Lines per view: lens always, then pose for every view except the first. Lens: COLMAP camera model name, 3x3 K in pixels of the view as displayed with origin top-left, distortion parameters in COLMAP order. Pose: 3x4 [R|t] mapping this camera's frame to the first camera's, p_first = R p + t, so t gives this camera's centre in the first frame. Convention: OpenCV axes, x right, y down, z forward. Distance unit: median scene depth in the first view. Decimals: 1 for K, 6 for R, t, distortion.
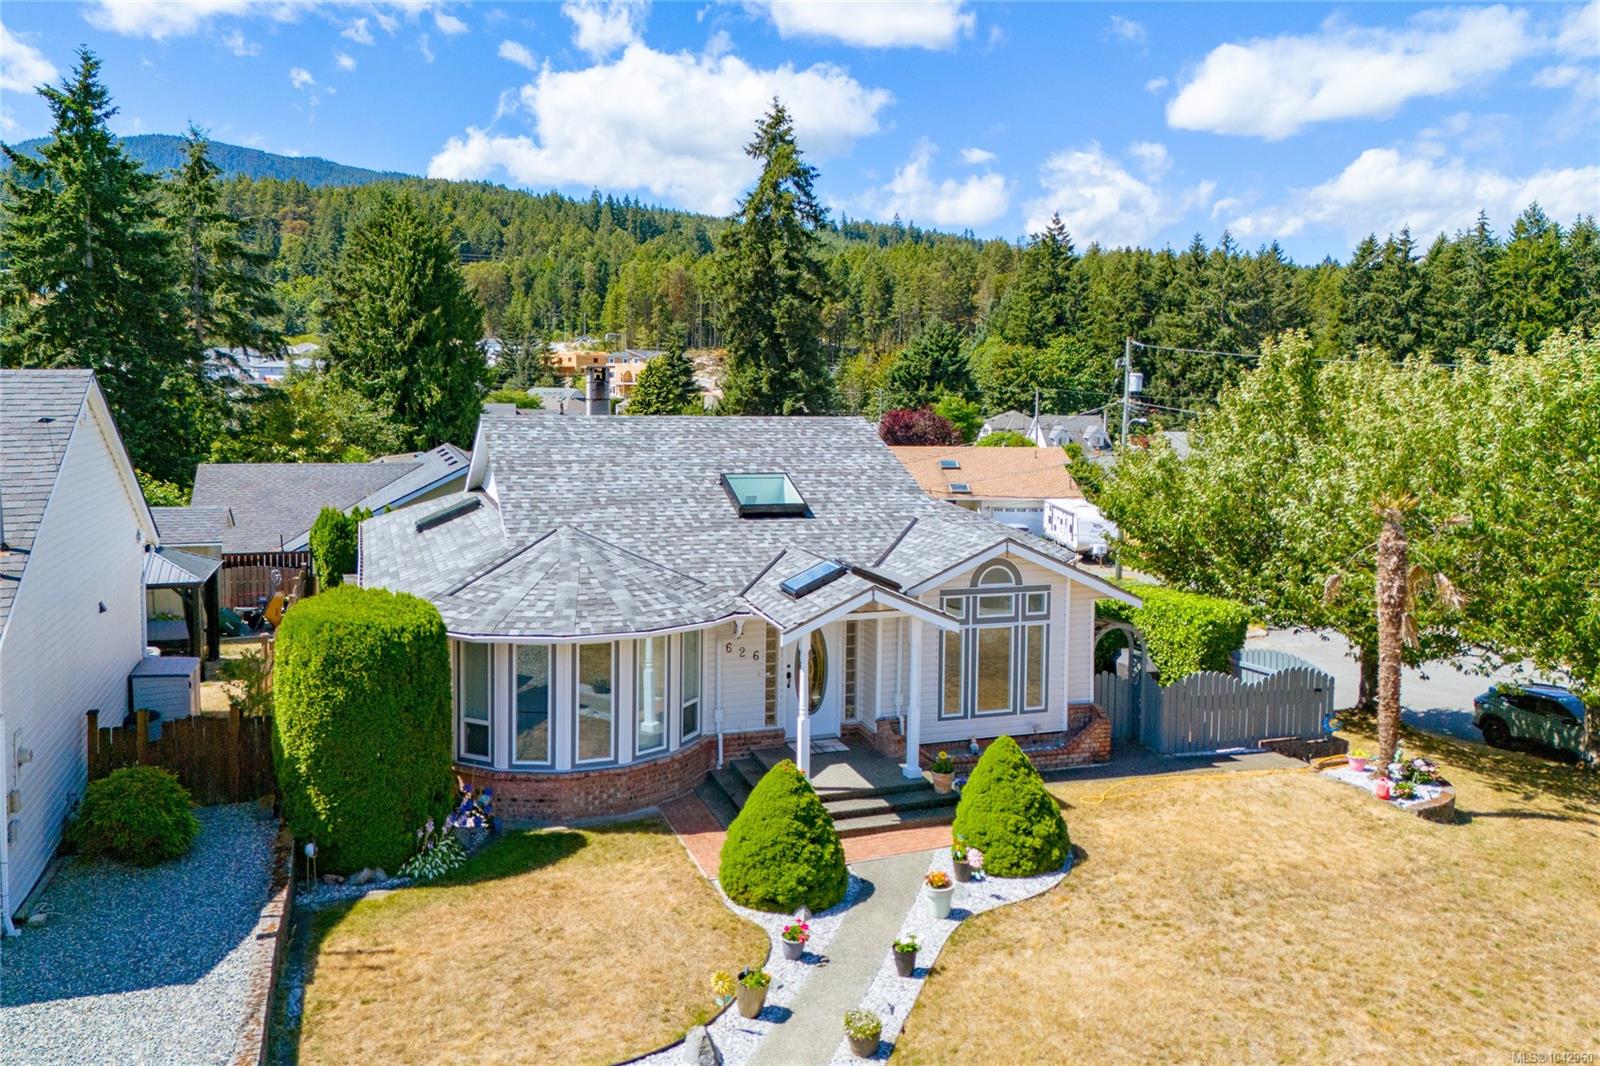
lens RADIAL K [[1221.1, 0, 799.7], [0, 1221.1, 419.2], [0, 0, 1]] dist [0.076193, -0.000076]
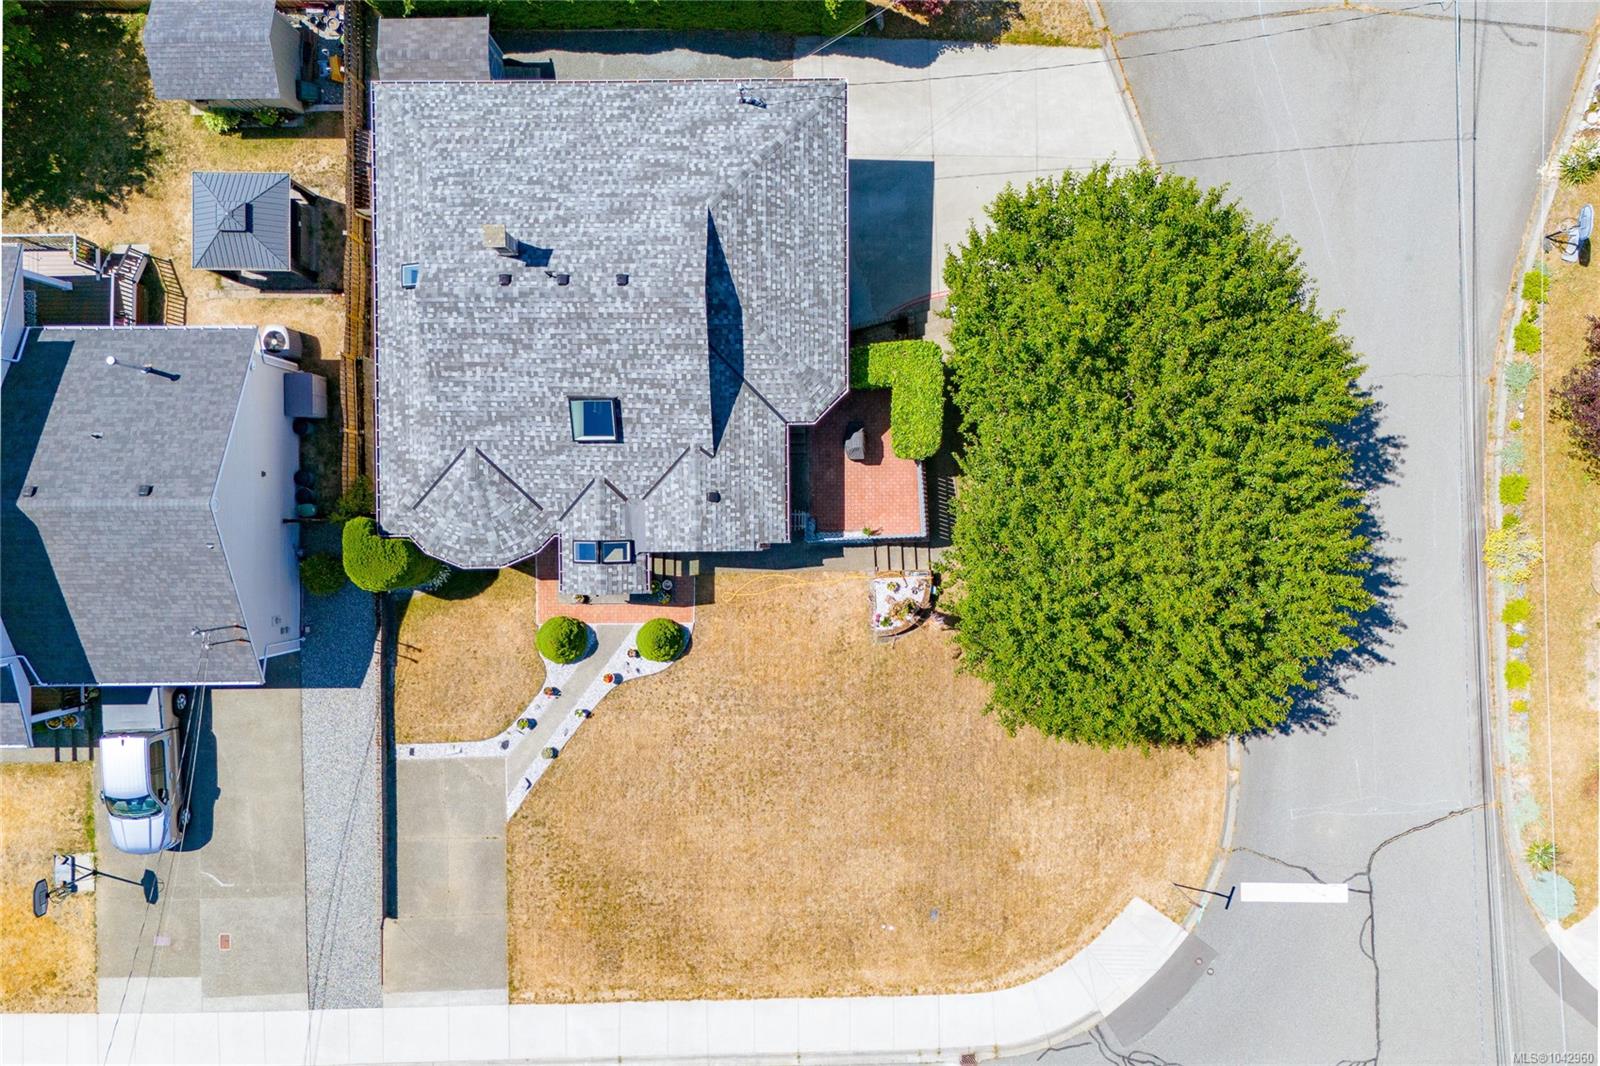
lens RADIAL K [[1163.3, 0, 800.0], [0, 1163.3, 533.0], [0, 0, 1]] dist [-0.000381, -0.001125]
pose [[0.942196, 0.334424, -0.020665, 0.326215], [0.014548, 0.020788, 0.999678, -1.555661], [0.334746, -0.942193, 0.014721, 1.010597]]
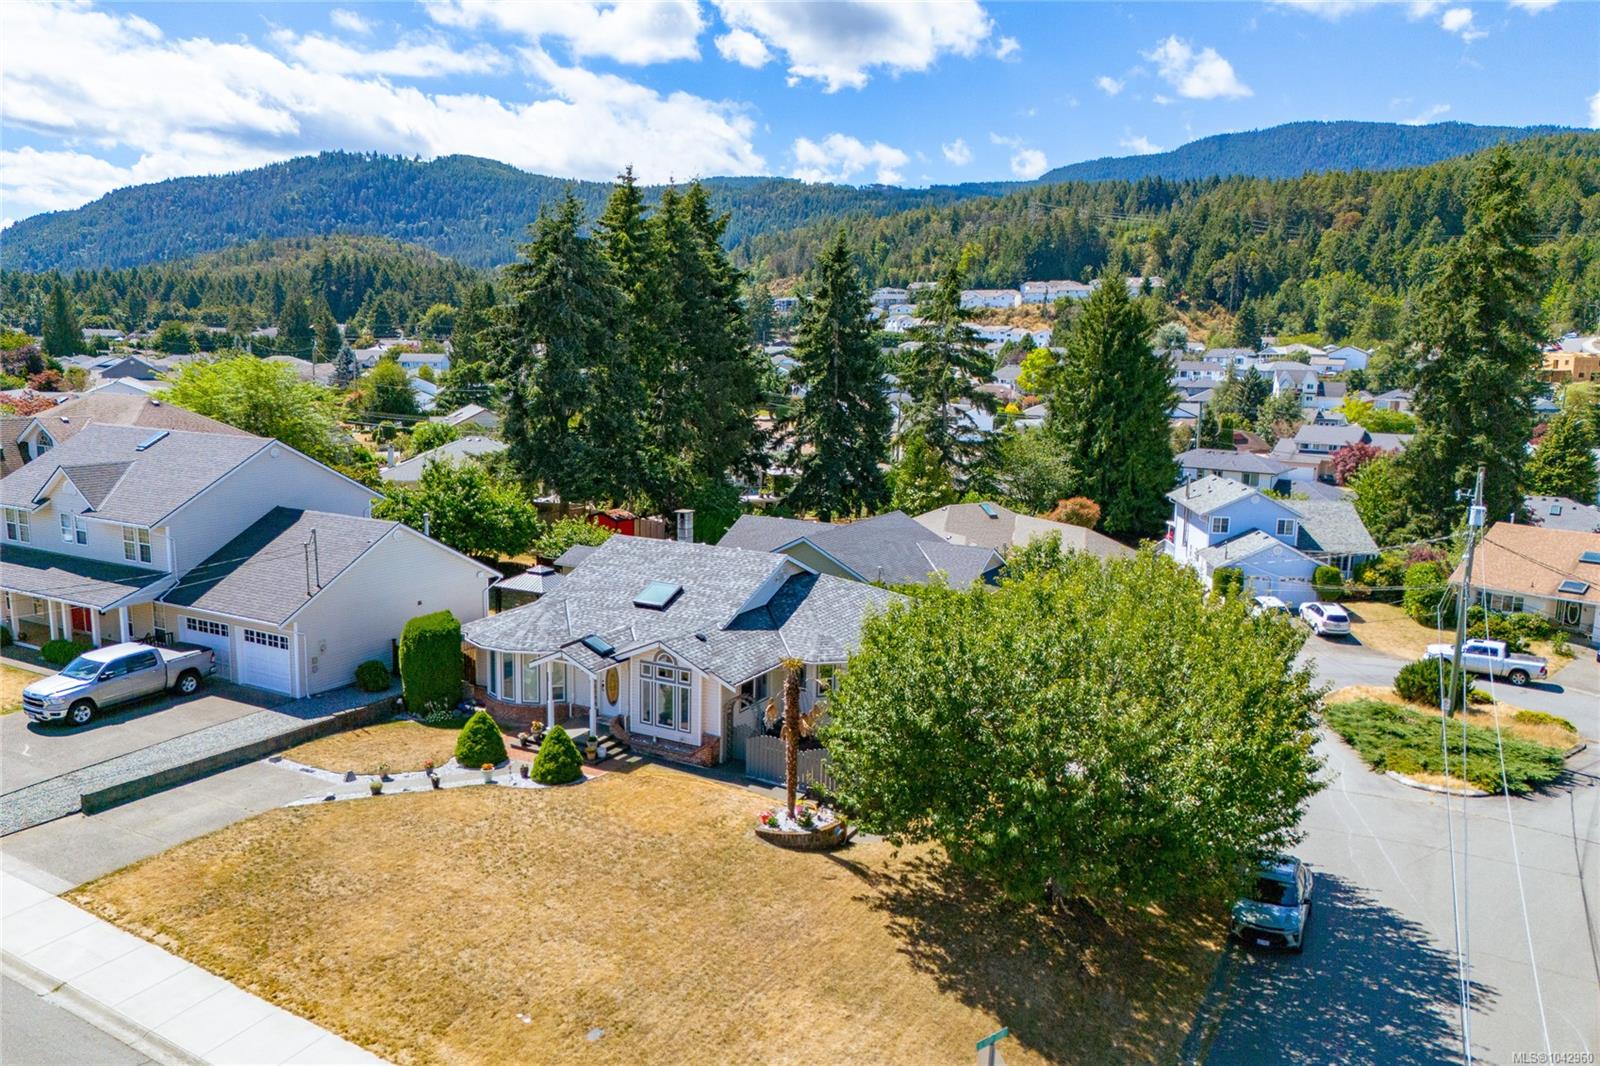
lens RADIAL K [[1161.8, 0, 800.0], [0, 1161.8, 533.0], [0, 0, 1]] dist [0.032565, -0.000595]
pose [[0.658843, 0.123559, -0.742064, 1.632394], [-0.035597, 0.990435, 0.133310, -0.325612], [0.751438, -0.061415, 0.656939, -0.047680]]
